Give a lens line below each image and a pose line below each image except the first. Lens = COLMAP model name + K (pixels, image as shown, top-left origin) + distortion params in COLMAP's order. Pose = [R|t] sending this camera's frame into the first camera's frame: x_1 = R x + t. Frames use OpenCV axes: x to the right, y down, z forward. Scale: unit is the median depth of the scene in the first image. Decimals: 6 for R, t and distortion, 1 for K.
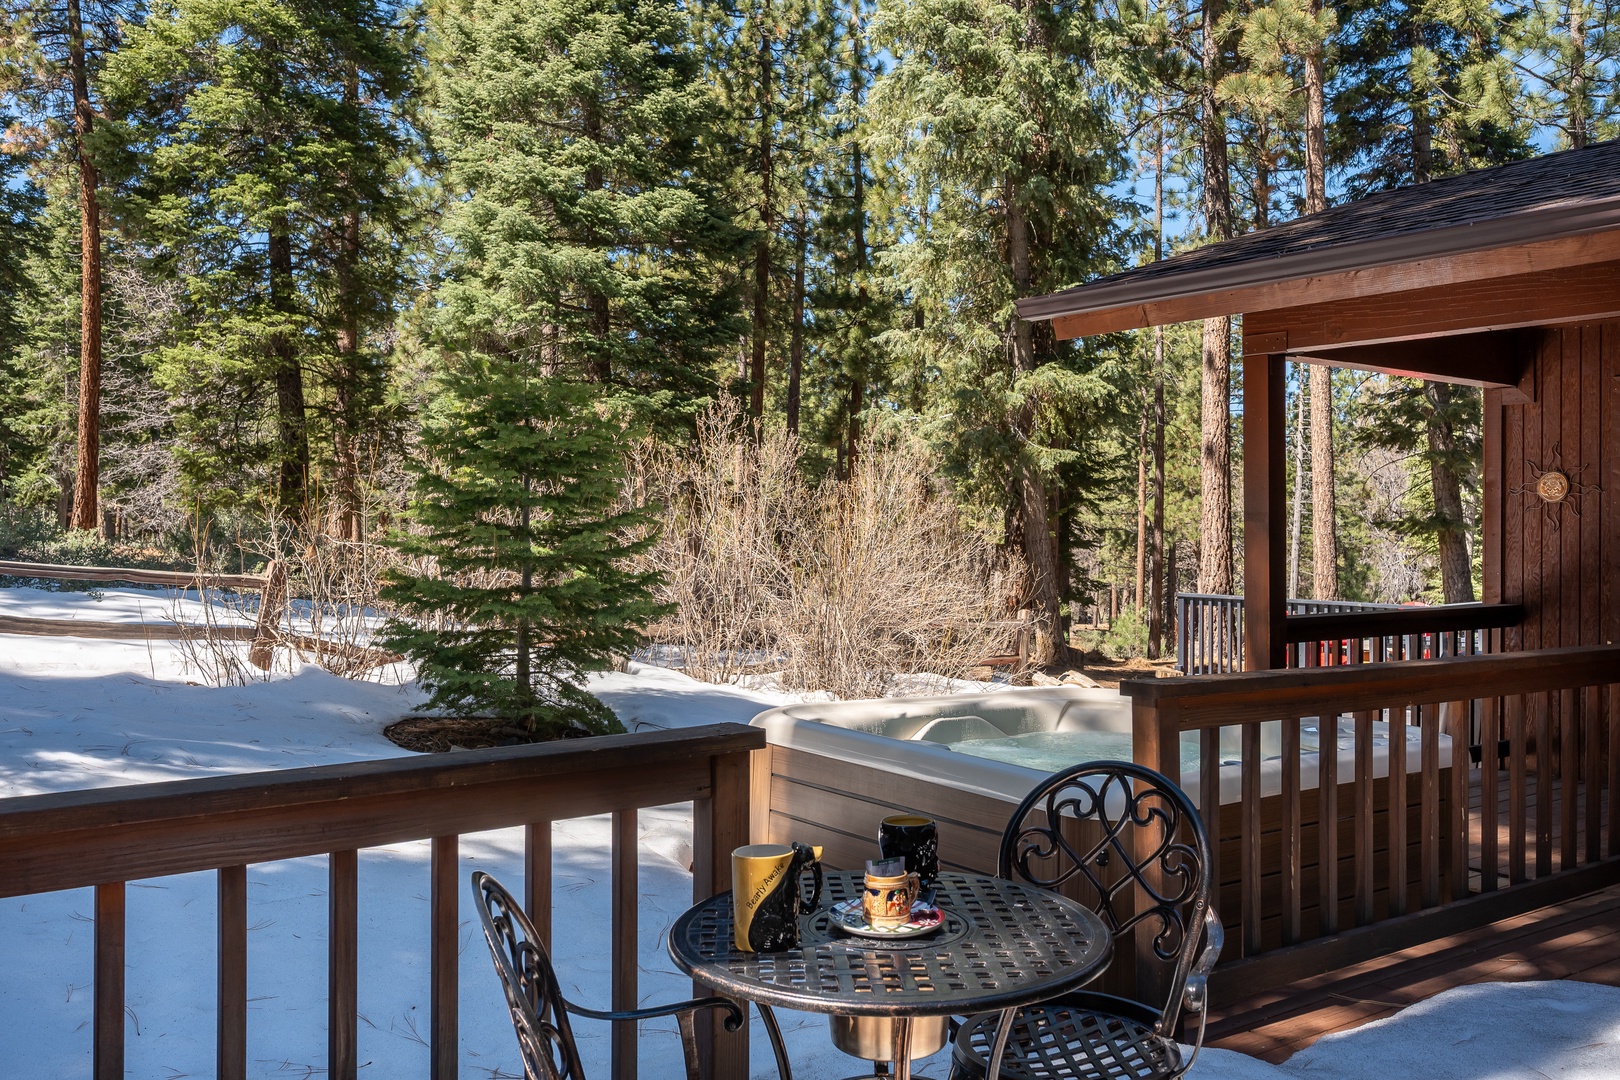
lens RADIAL K [[1374.6, 0, 811.9], [0, 1374.6, 530.5], [0, 0, 1]] dist [-0.001614, -0.007946]
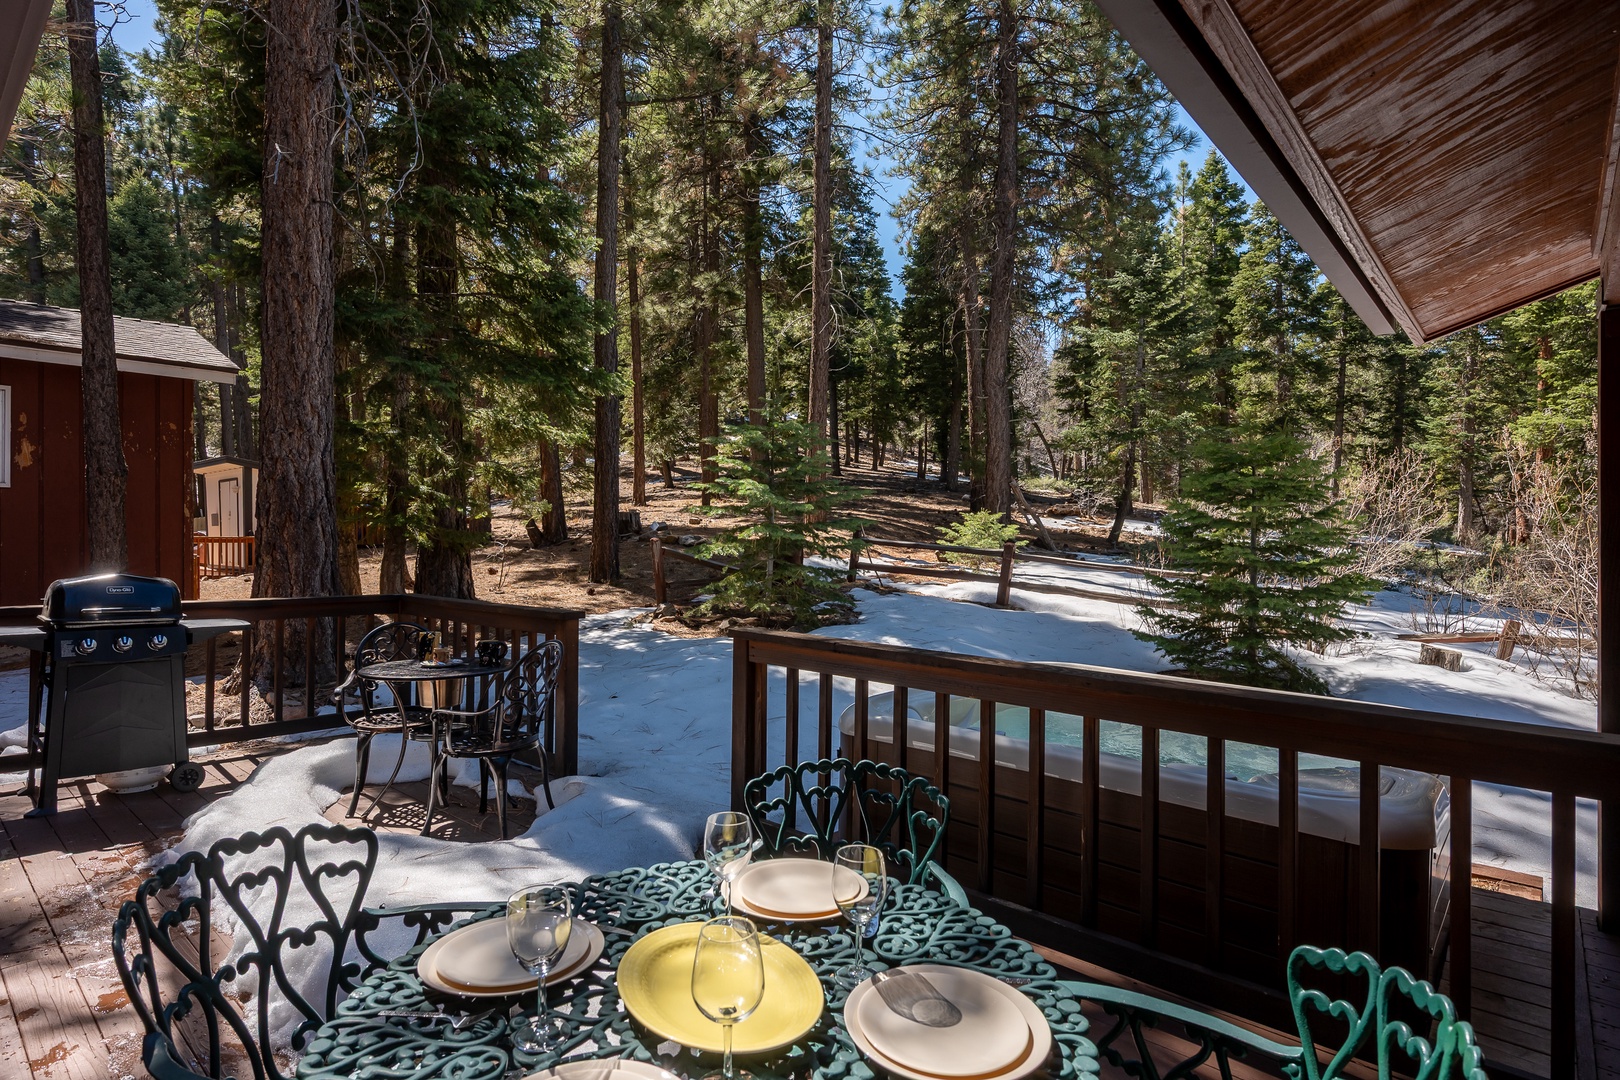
lens RADIAL K [[870.7, 0, 815.9], [0, 870.7, 536.7], [0, 0, 1]] dist [-0.002440, 0.000316]
pose [[0.217797, -0.005299, -0.975980, 0.262948], [-0.012436, 0.999889, -0.008204, 0.002939], [0.975915, 0.013924, 0.217707, 0.159349]]
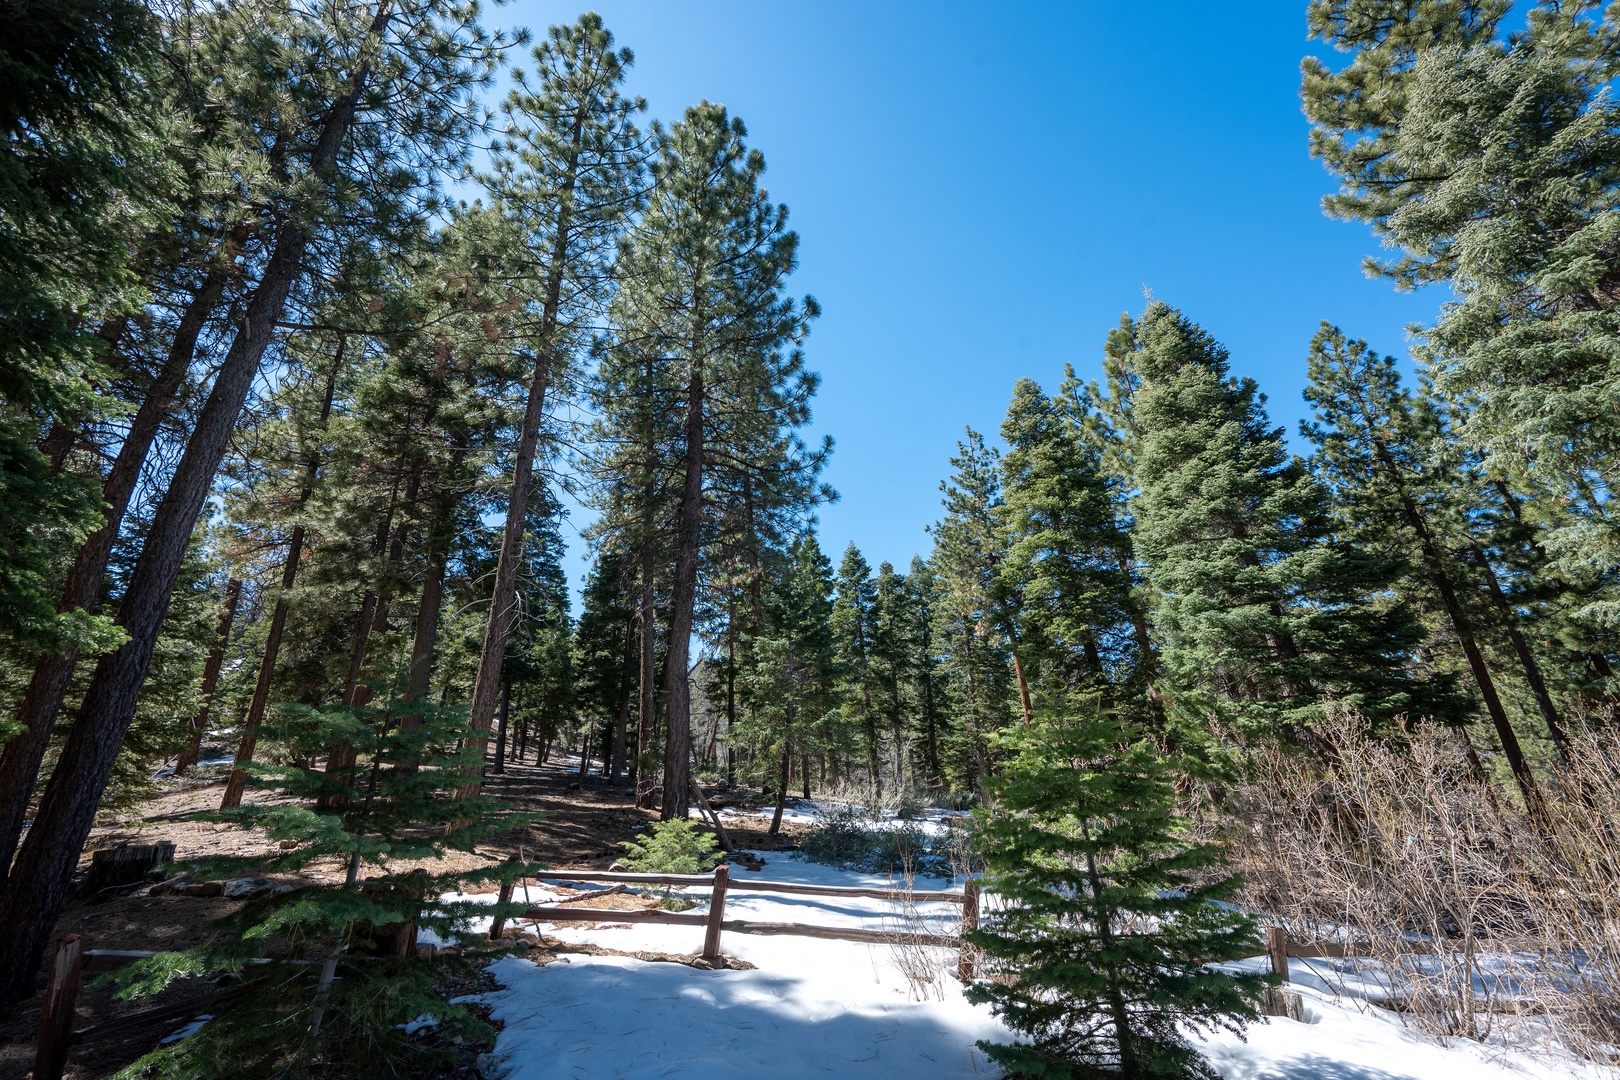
lens RADIAL K [[626.0, 0, 817.7], [0, 626.0, 535.6], [0, 0, 1]] dist [0.000391, -0.000073]
pose [[0.630770, -0.346863, -0.694129, 0.034288], [0.050723, 0.911049, -0.409167, -0.022232], [0.774310, 0.222882, 0.592256, 0.218044]]
